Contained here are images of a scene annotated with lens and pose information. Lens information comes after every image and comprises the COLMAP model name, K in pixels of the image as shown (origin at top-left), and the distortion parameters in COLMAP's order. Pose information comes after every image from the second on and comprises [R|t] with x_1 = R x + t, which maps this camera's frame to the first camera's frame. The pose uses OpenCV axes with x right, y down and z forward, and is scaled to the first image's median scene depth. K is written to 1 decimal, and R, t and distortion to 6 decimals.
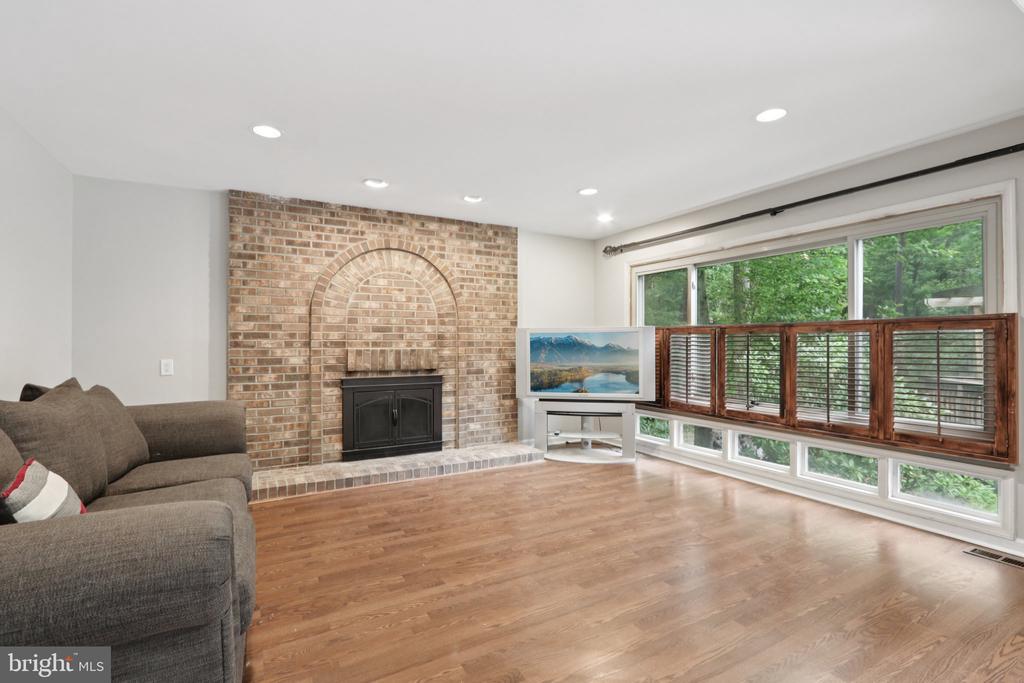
lens RADIAL K [[471.2, 0, 506.1], [0, 471.2, 337.0], [0, 0, 1]] dist [-0.020046, 0.001475]
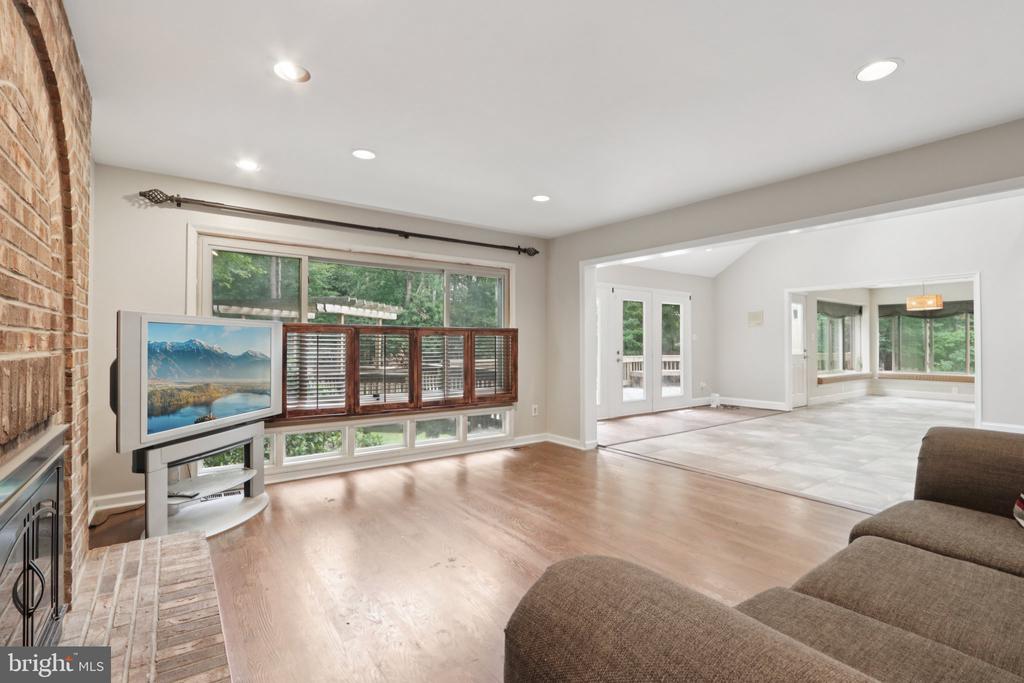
lens RADIAL K [[471.2, 0, 508.7], [0, 471.2, 343.4], [0, 0, 1]] dist [-0.020046, 0.001475]
pose [[-0.126727, 0.001470, 0.991937, -0.620068], [-0.012126, 0.999922, -0.003031, 0.013346], [-0.991863, -0.012412, -0.126700, 0.810844]]
